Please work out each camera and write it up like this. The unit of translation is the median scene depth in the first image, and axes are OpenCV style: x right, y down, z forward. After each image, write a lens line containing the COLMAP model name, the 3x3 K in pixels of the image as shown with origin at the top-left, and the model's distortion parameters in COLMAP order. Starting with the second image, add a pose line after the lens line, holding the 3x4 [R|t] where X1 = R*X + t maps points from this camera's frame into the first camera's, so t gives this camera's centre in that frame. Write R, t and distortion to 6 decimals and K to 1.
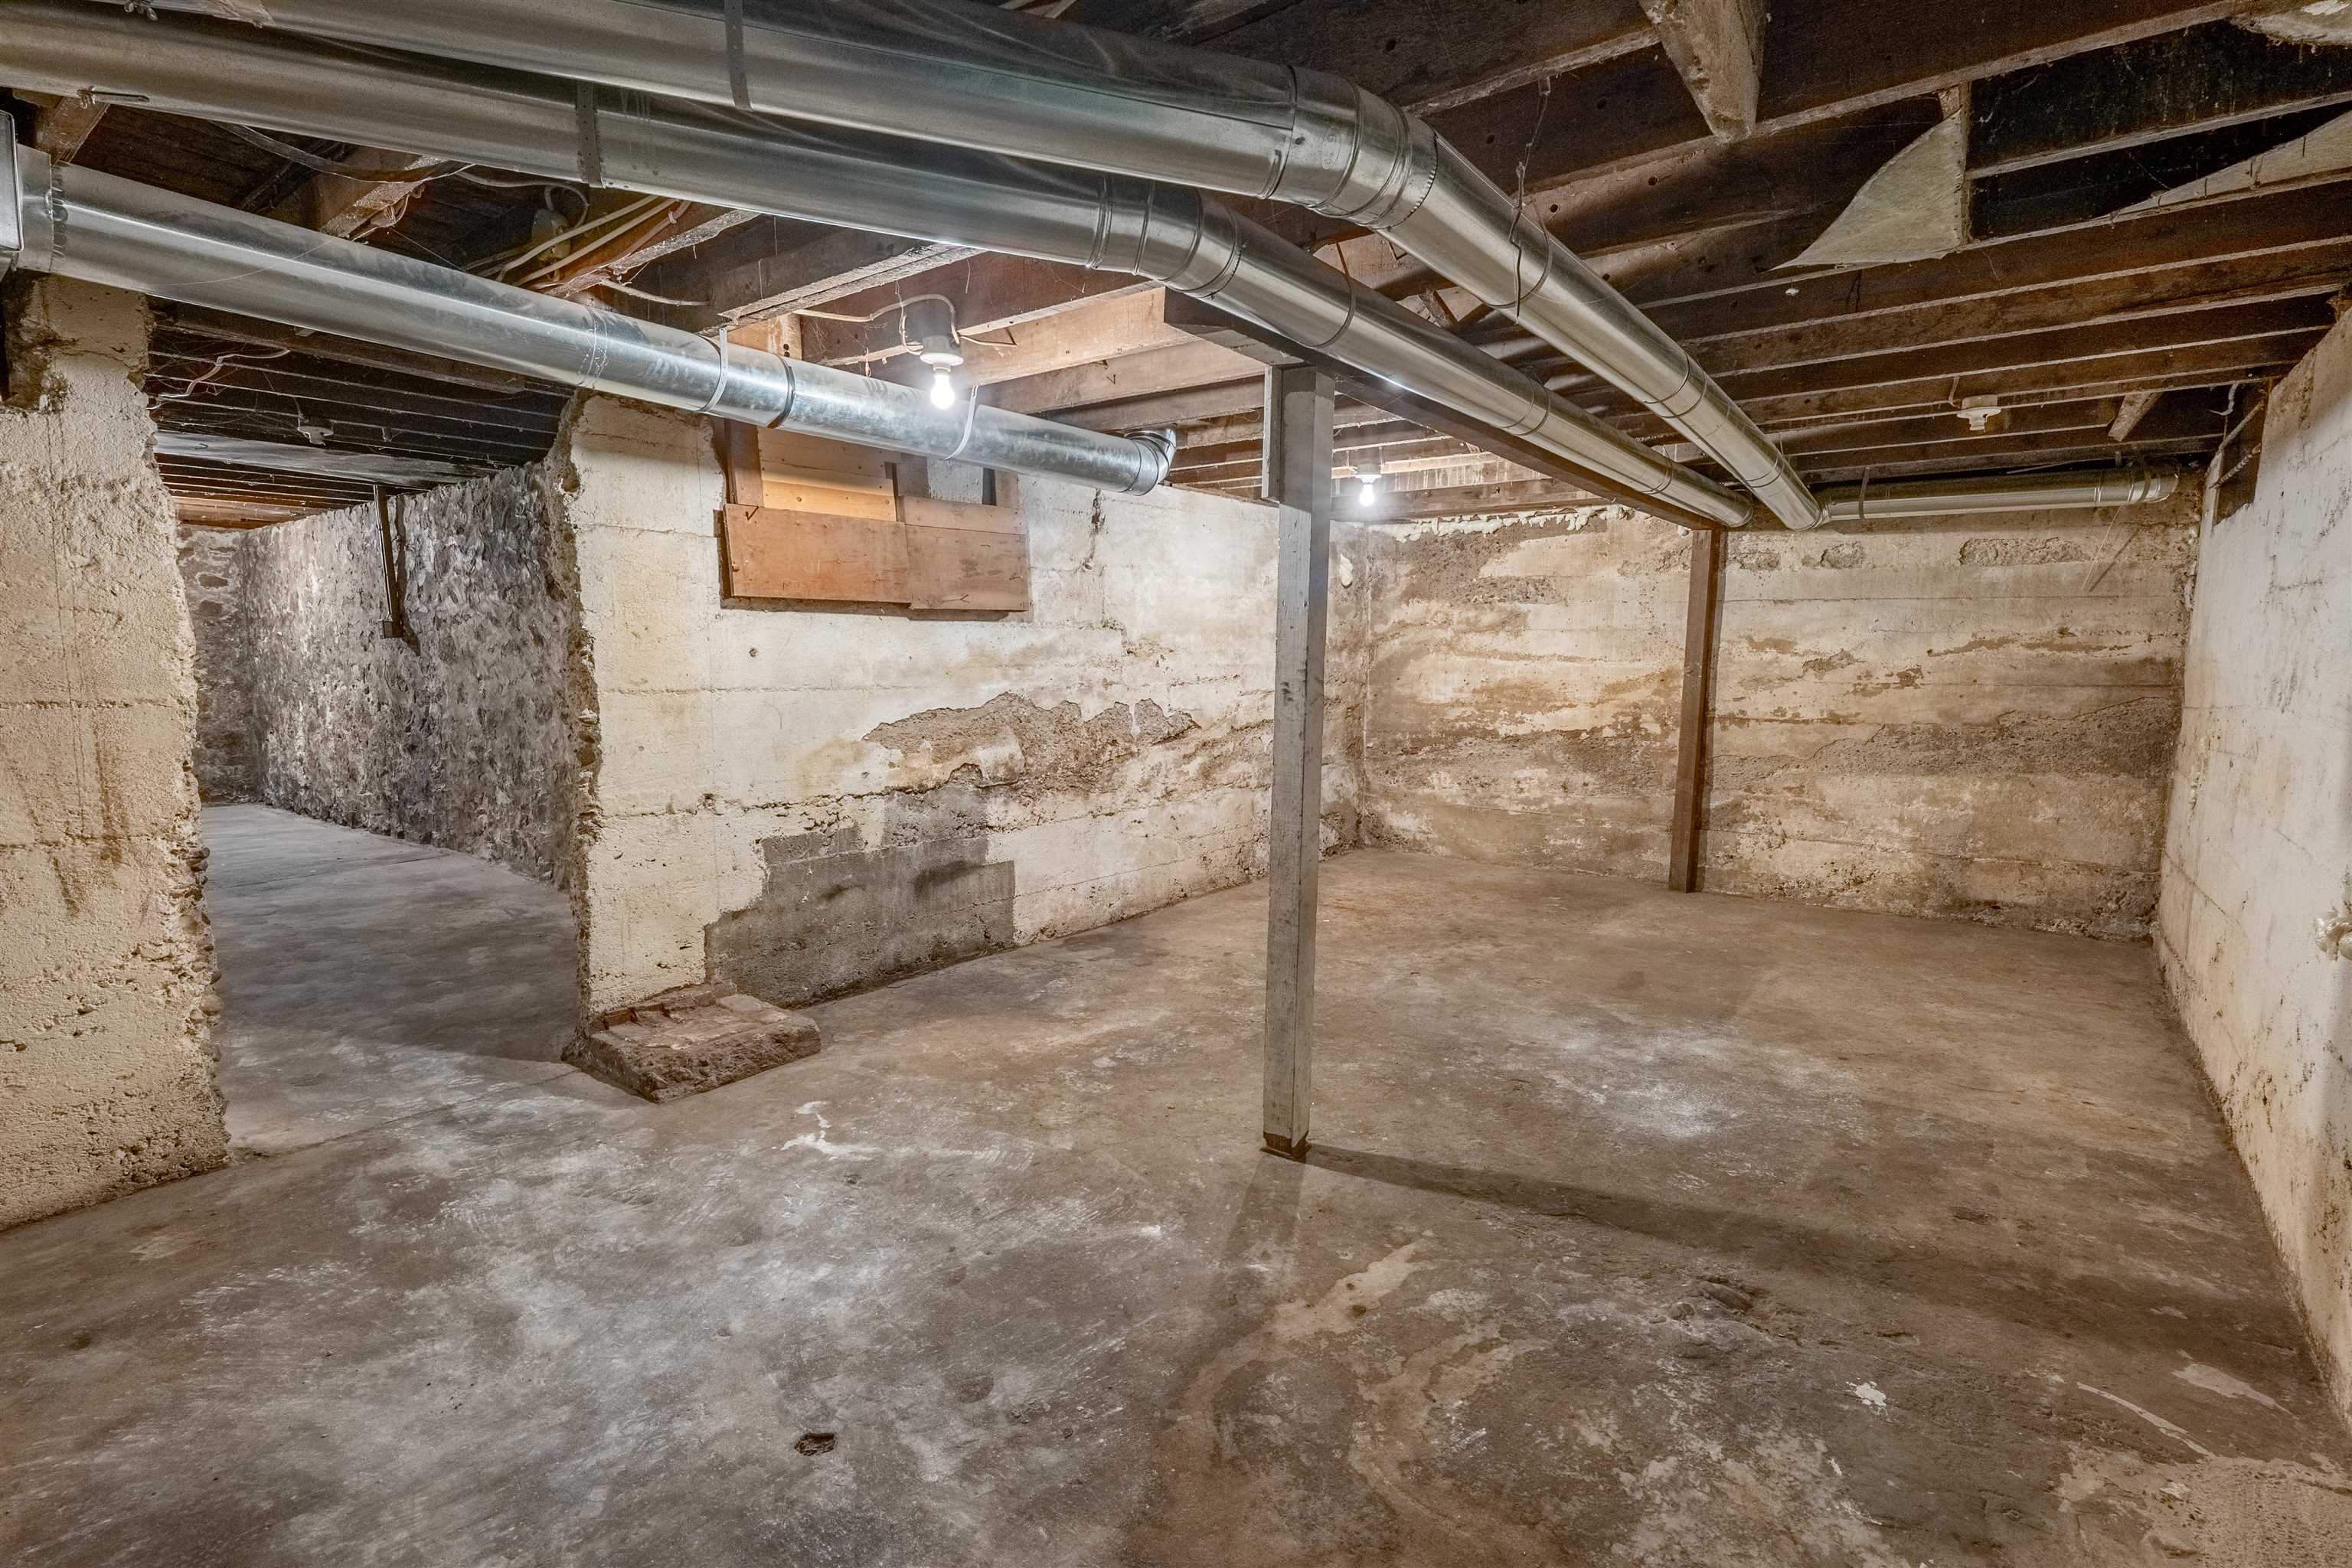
lens RADIAL K [[1095.1, 0, 1178.5], [0, 1095.1, 787.6], [0, 0, 1]] dist [0.000118, 0.000265]
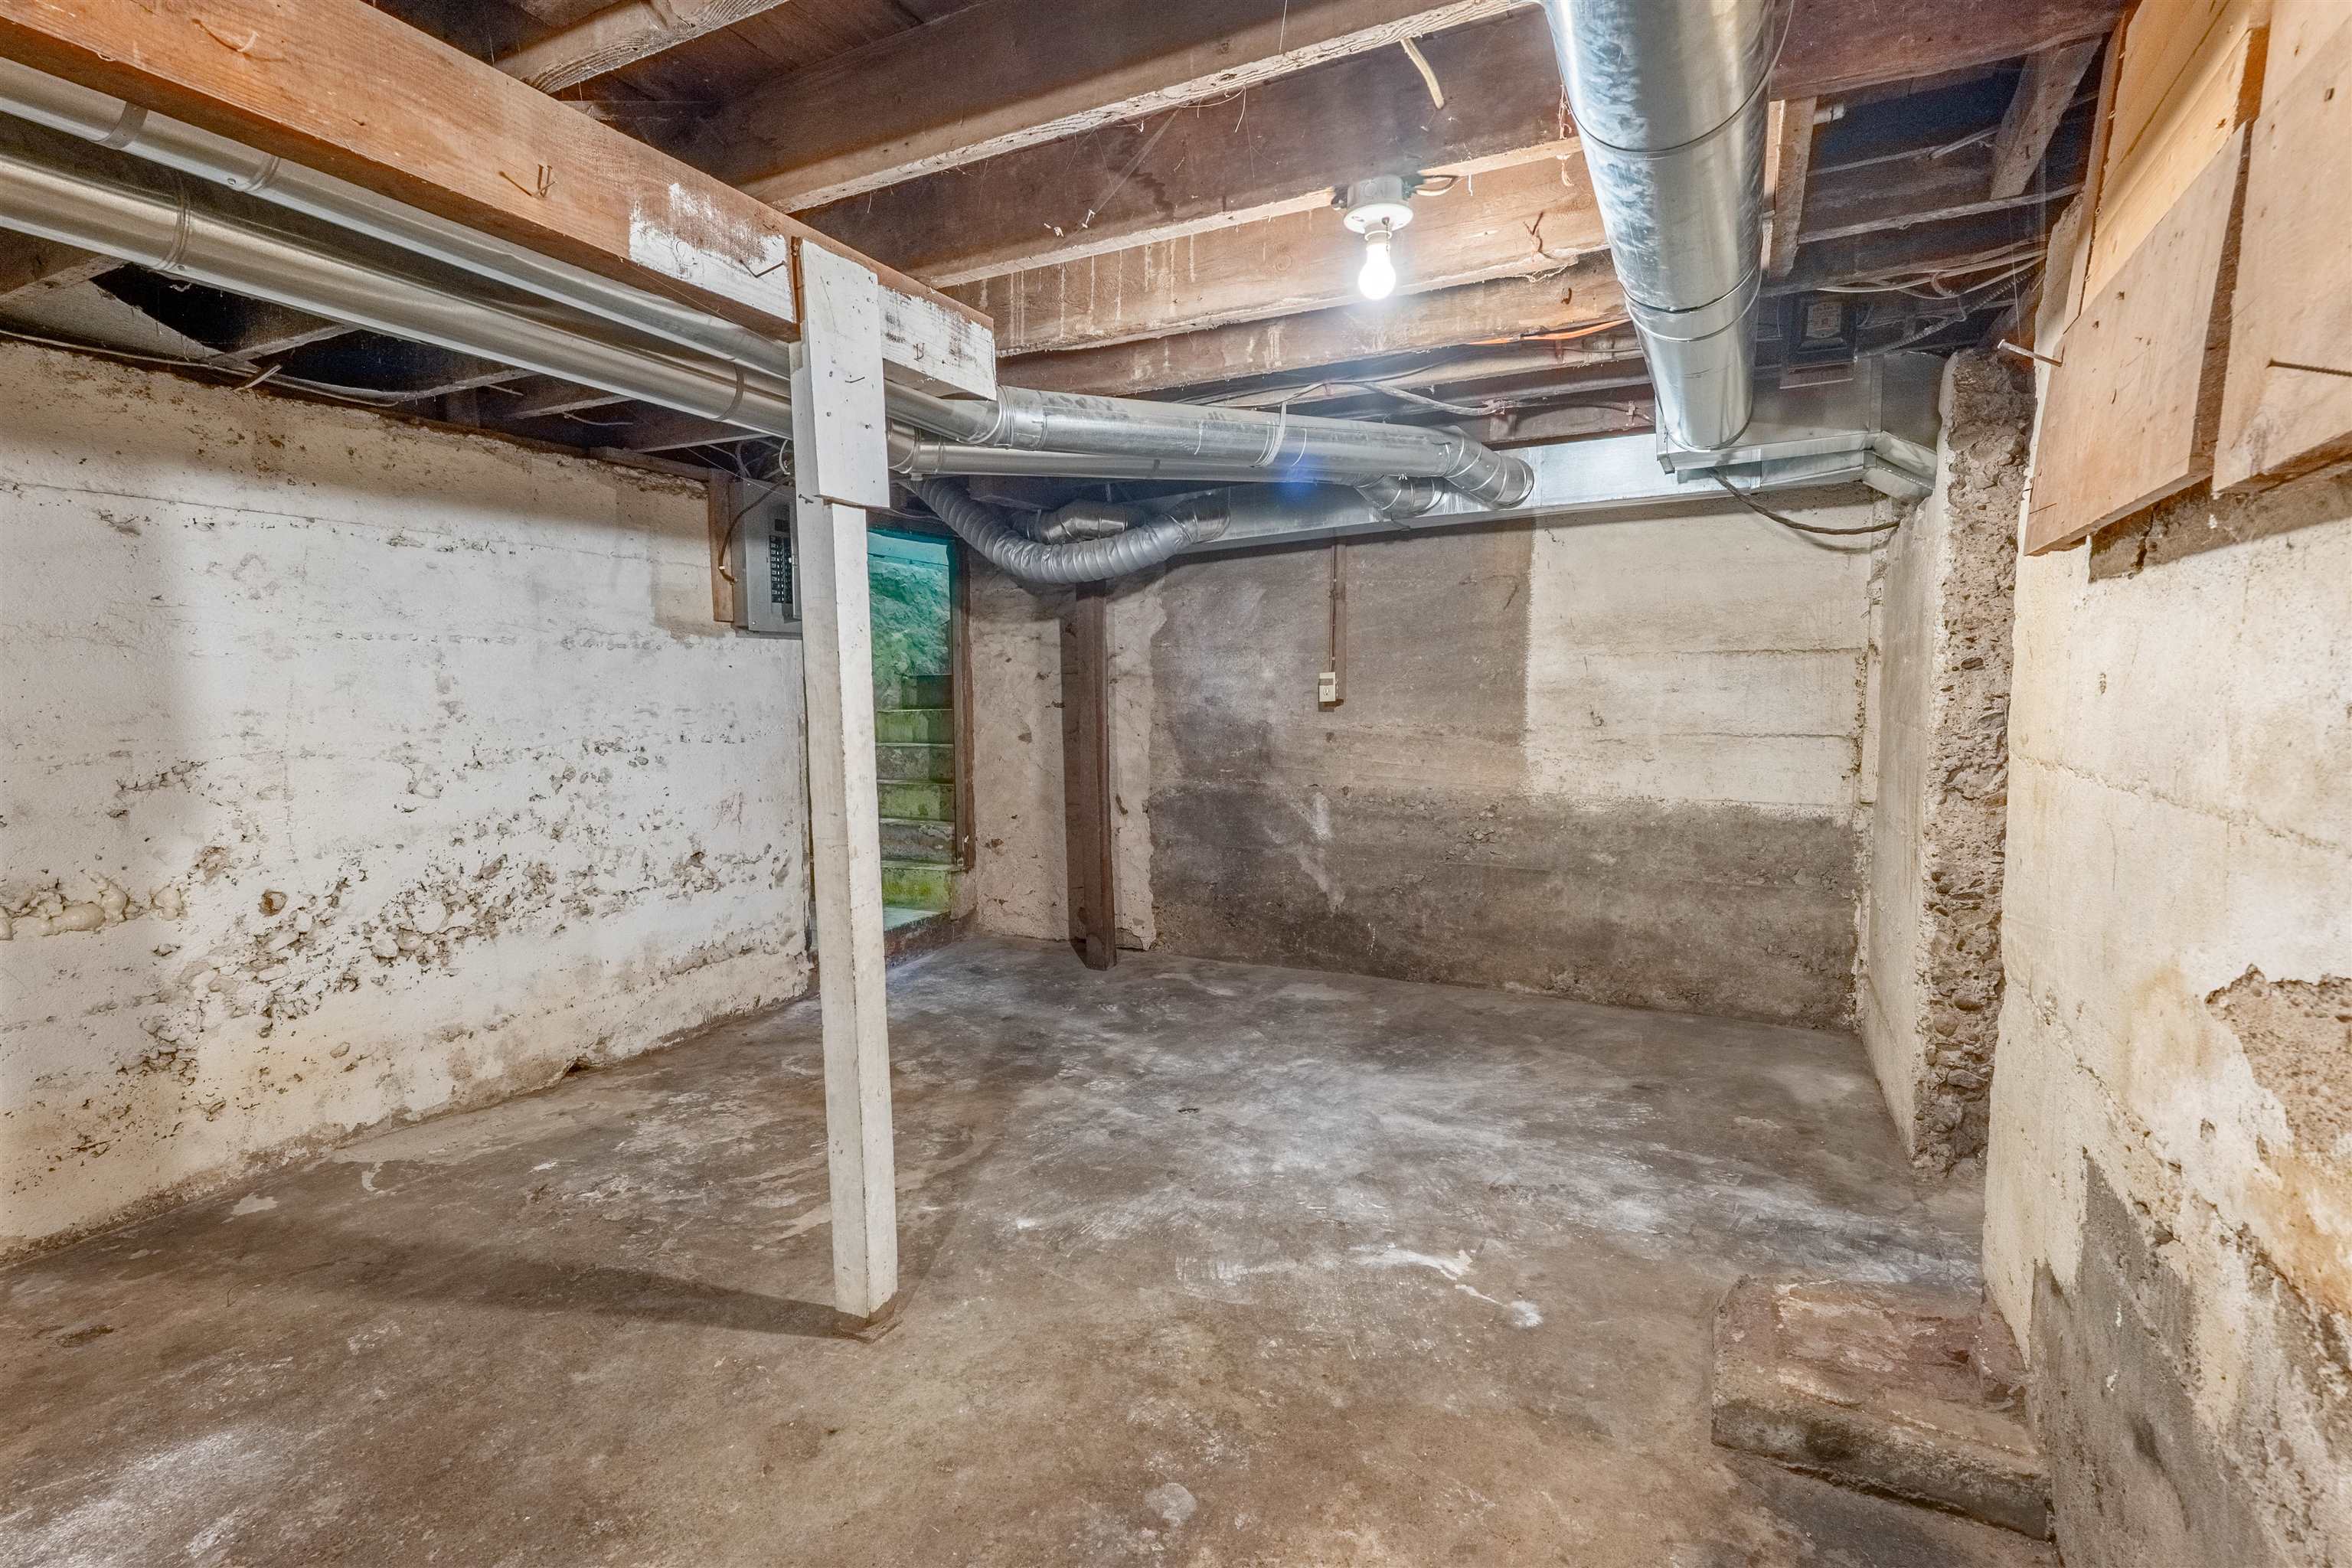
lens RADIAL K [[1095.1, 0, 1176.0], [0, 1095.1, 782.6], [0, 0, 1]] dist [0.000118, 0.000265]
pose [[-0.981237, 0.020645, -0.191697, 0.028783], [-0.019022, 0.979034, 0.202808, -0.247924], [0.191865, 0.202649, -0.960271, 2.016567]]
